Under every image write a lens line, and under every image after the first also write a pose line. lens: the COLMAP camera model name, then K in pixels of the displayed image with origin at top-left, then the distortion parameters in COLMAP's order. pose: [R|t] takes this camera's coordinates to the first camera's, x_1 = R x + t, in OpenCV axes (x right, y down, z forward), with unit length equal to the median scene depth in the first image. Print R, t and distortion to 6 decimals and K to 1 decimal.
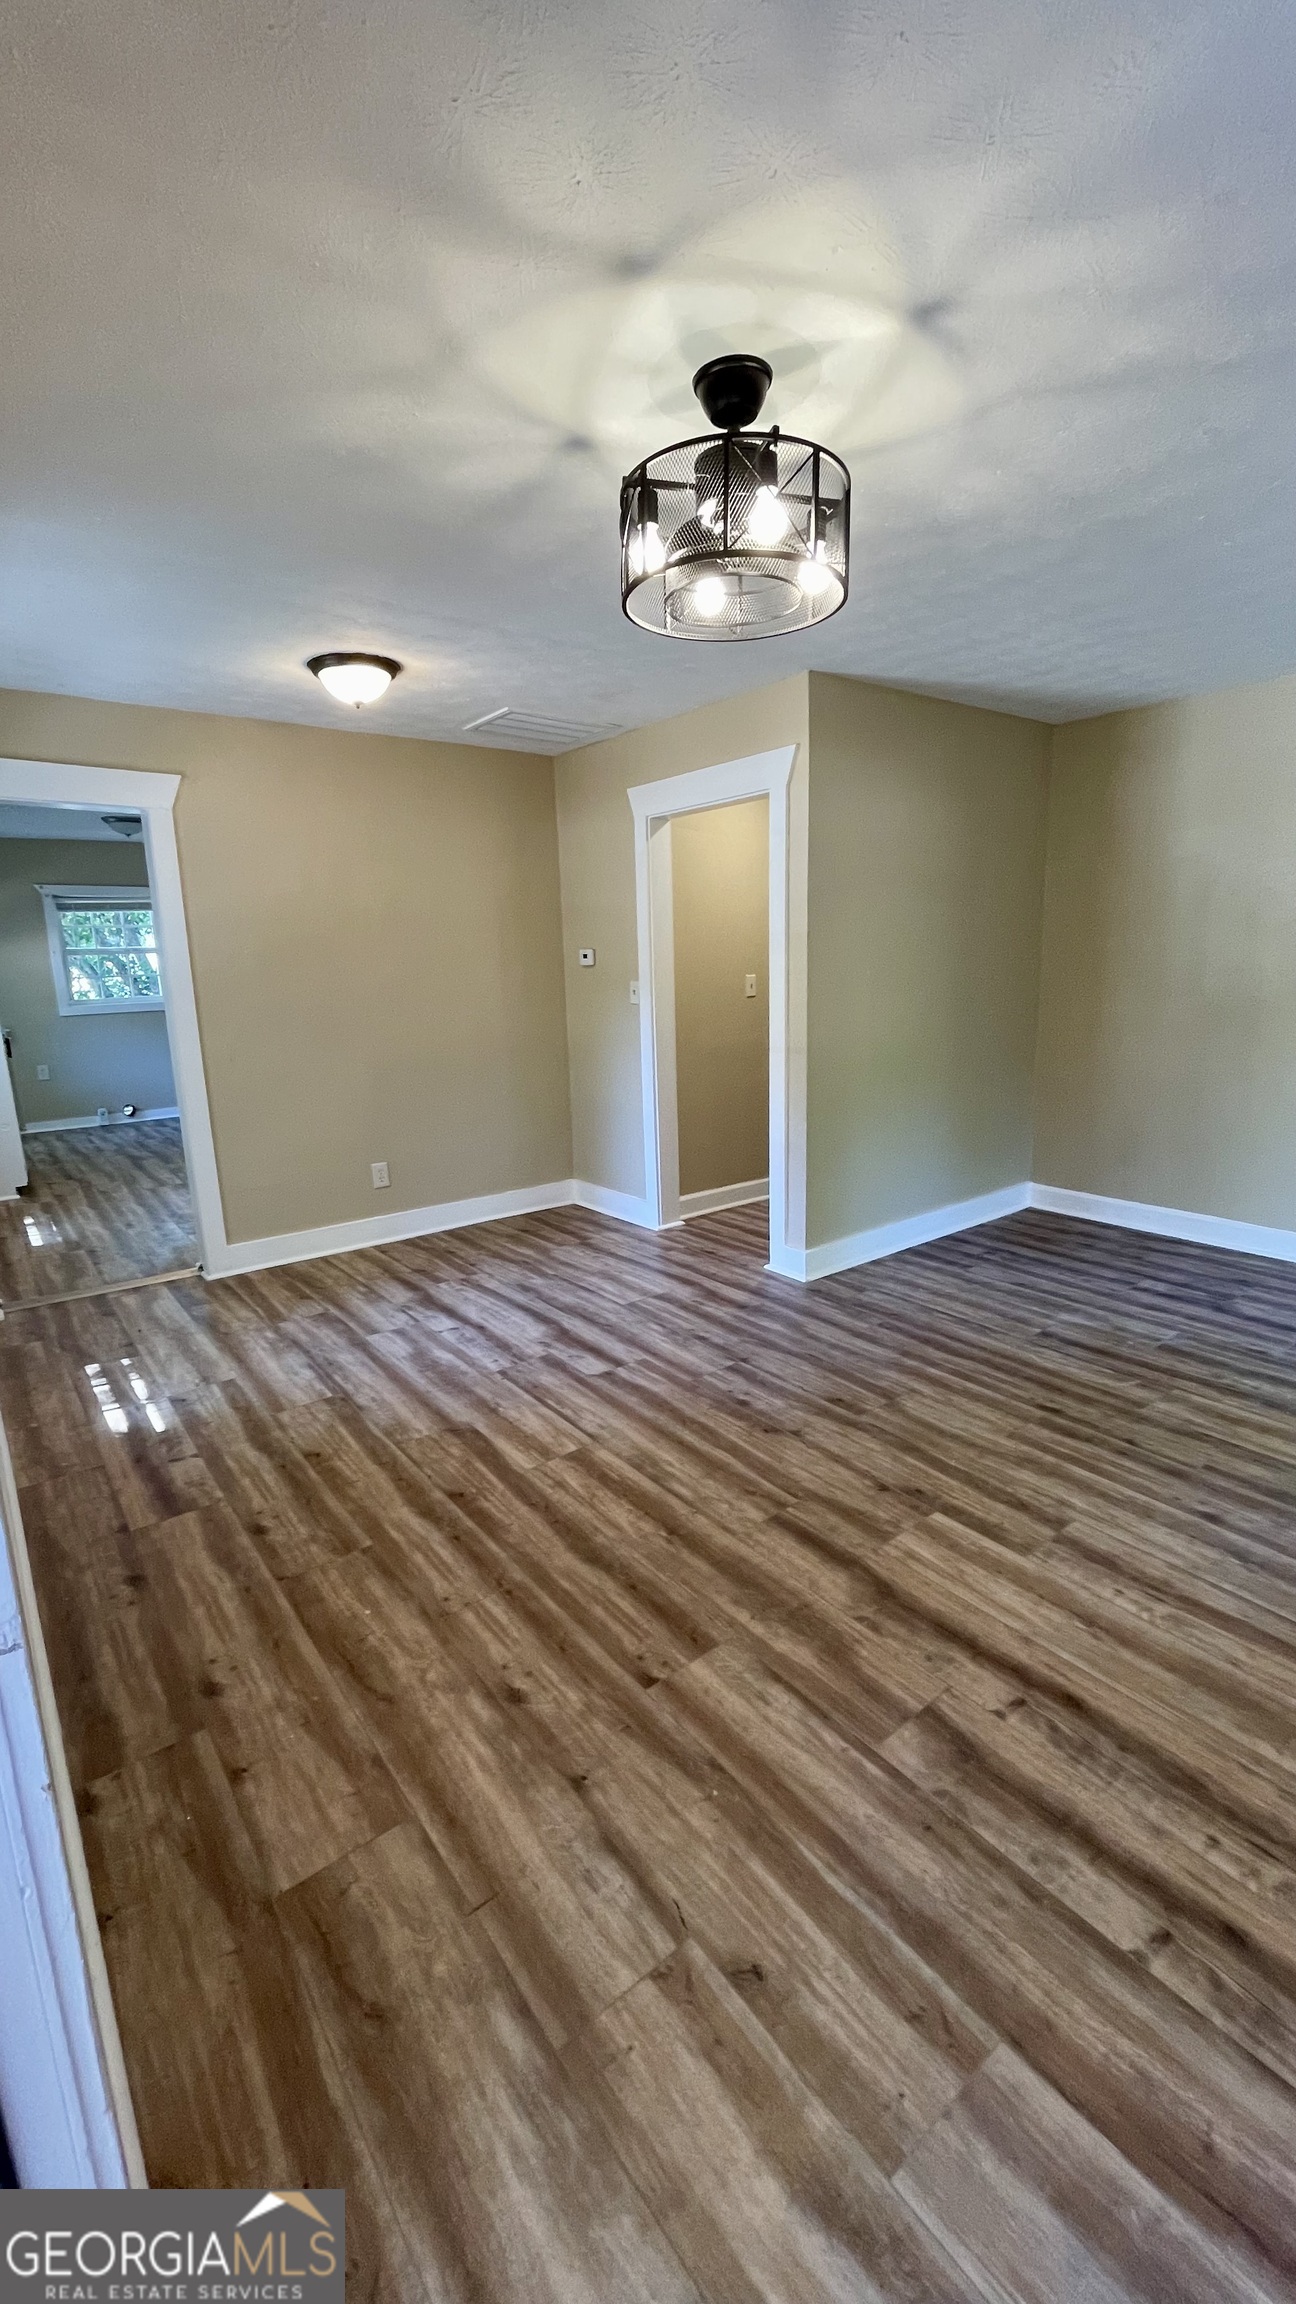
lens RADIAL K [[936.1, 0, 655.2], [0, 936.1, 1158.0], [0, 0, 1]] dist [-0.002013, 0.001189]
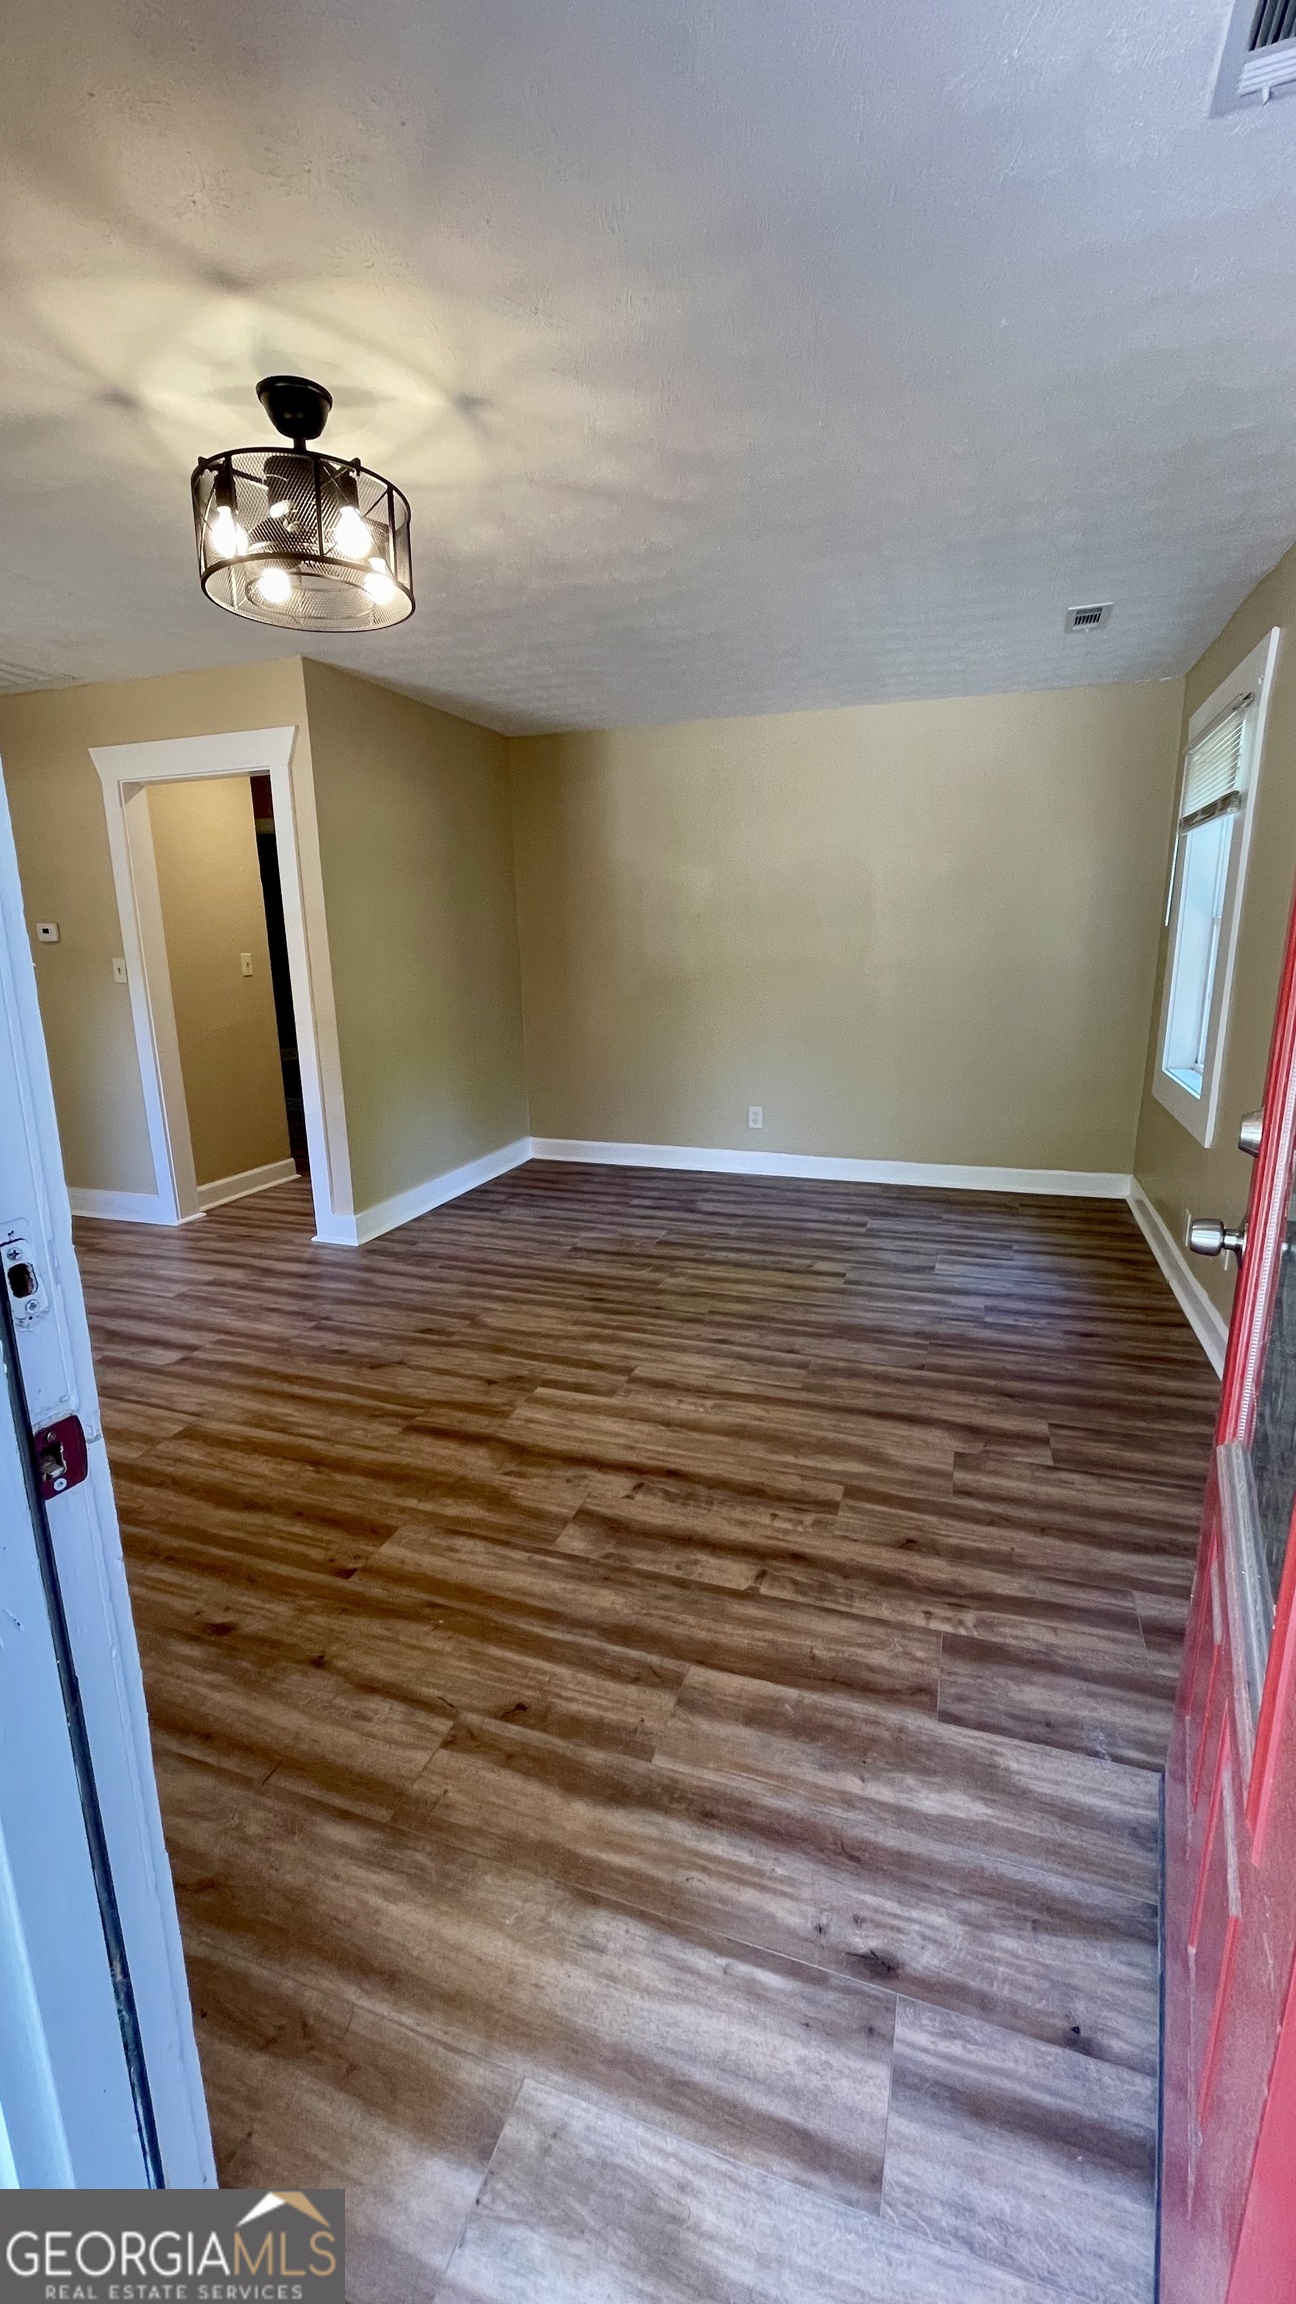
lens RADIAL K [[936.1, 0, 655.2], [0, 936.1, 1158.0], [0, 0, 1]] dist [-0.002013, 0.001189]
pose [[0.836792, -0.110386, 0.536278, -0.182999], [0.107671, 0.993516, 0.036496, 0.054141], [-0.536830, 0.027202, 0.843252, -0.104803]]
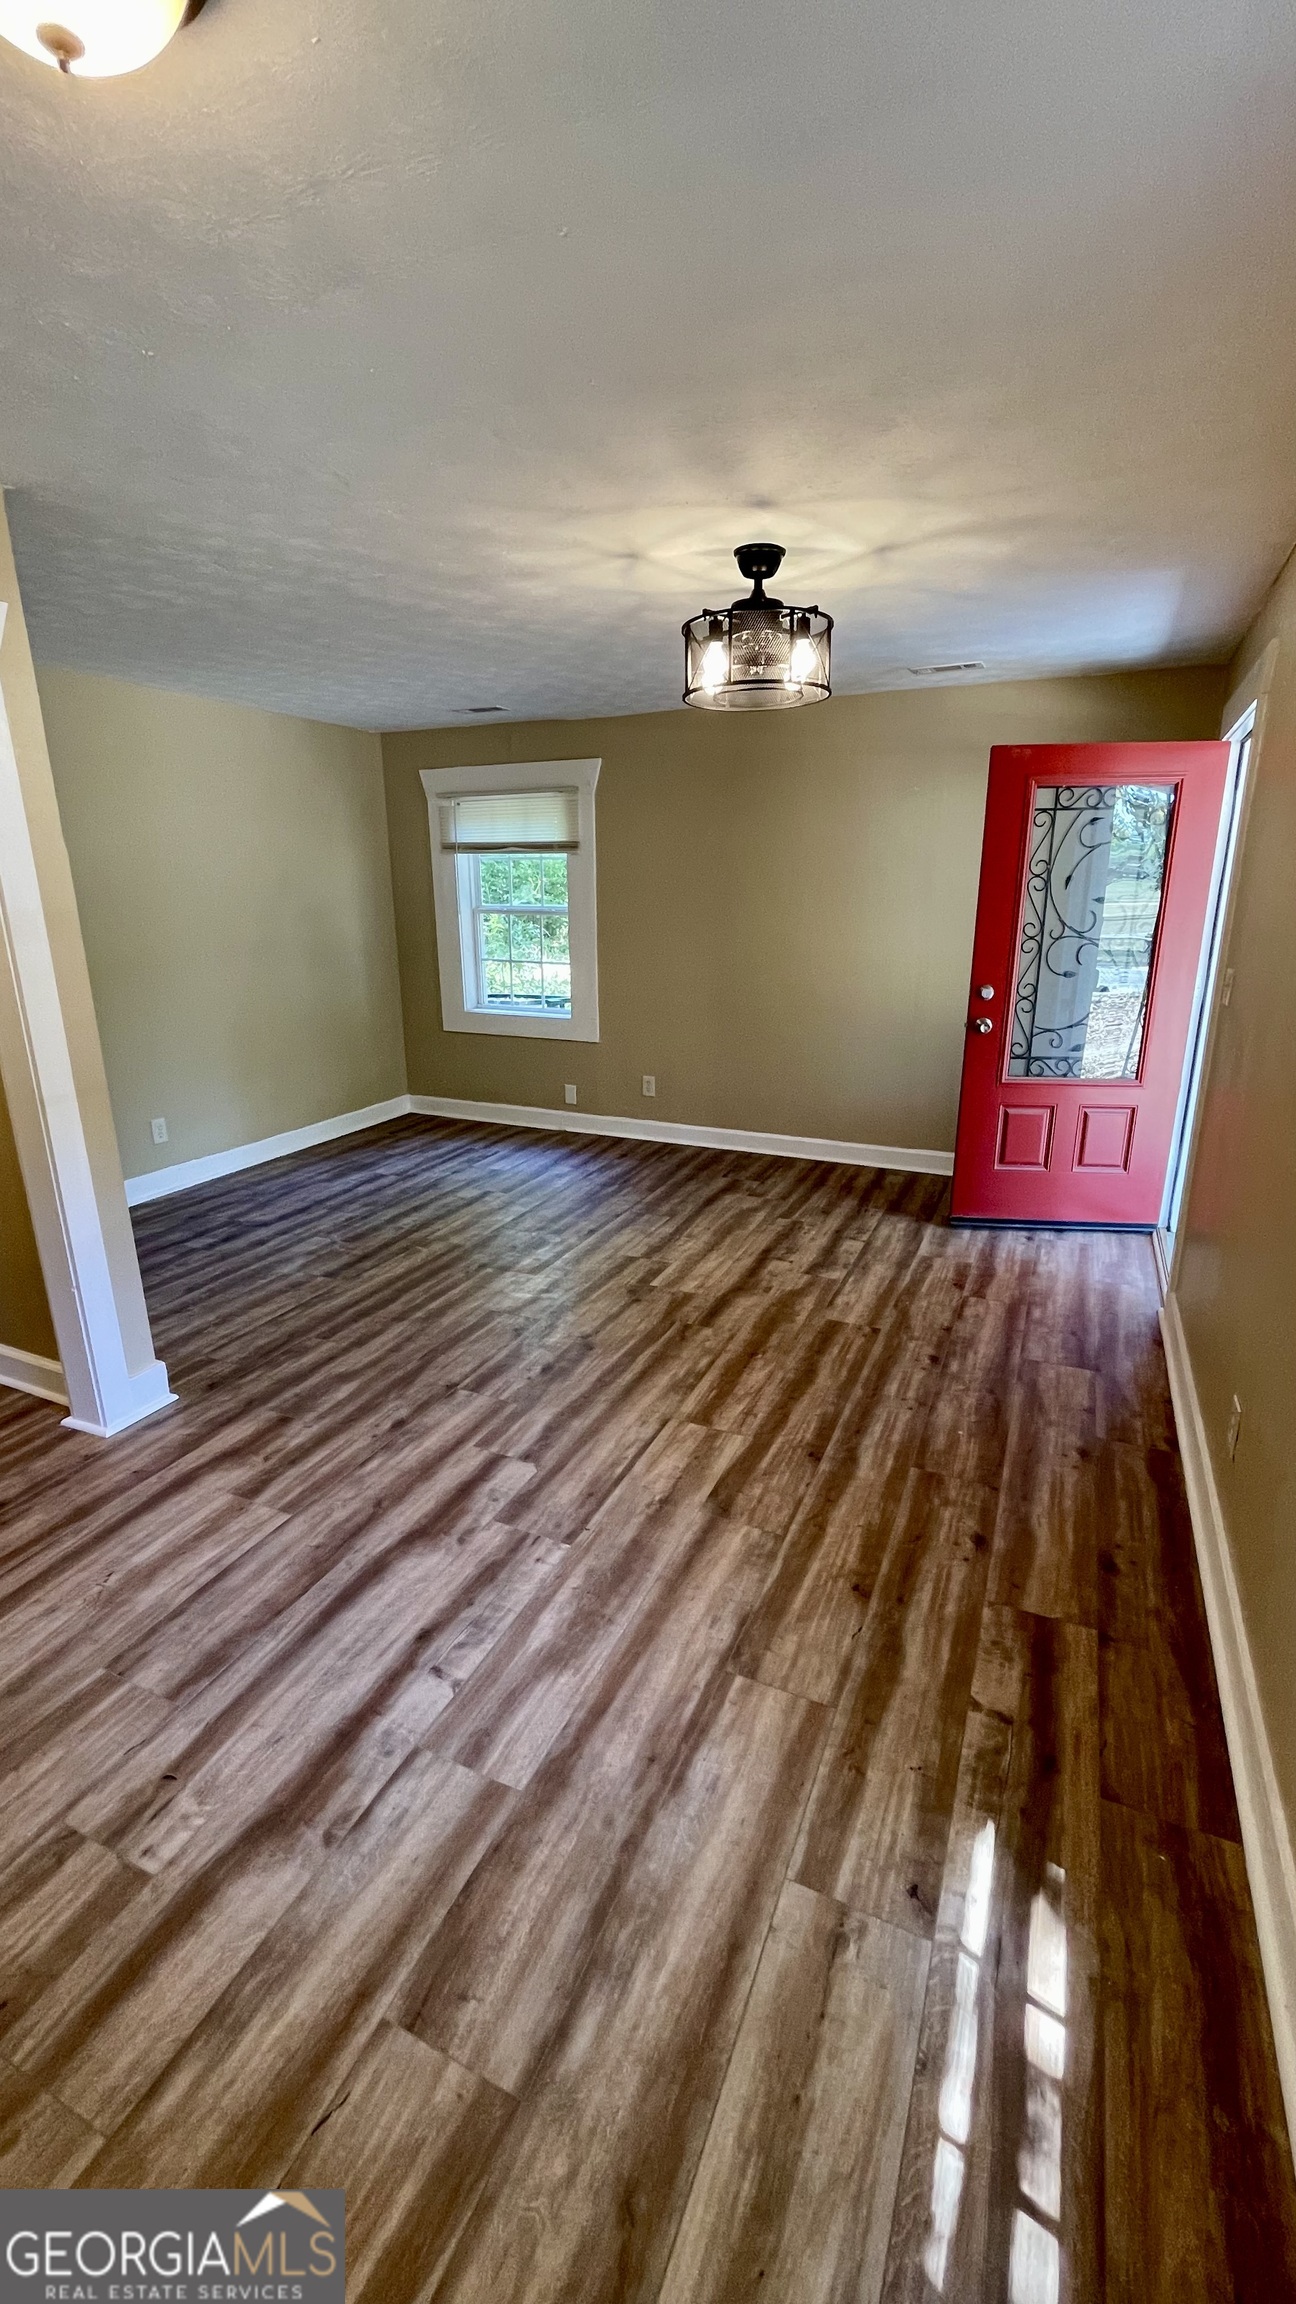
lens RADIAL K [[936.1, 0, 655.2], [0, 936.1, 1158.0], [0, 0, 1]] dist [-0.002013, 0.001189]
pose [[-0.471470, -0.219903, 0.854025, -0.971631], [0.203199, 0.915266, 0.347849, -0.351896], [-0.858153, 0.337537, -0.386837, 1.482962]]
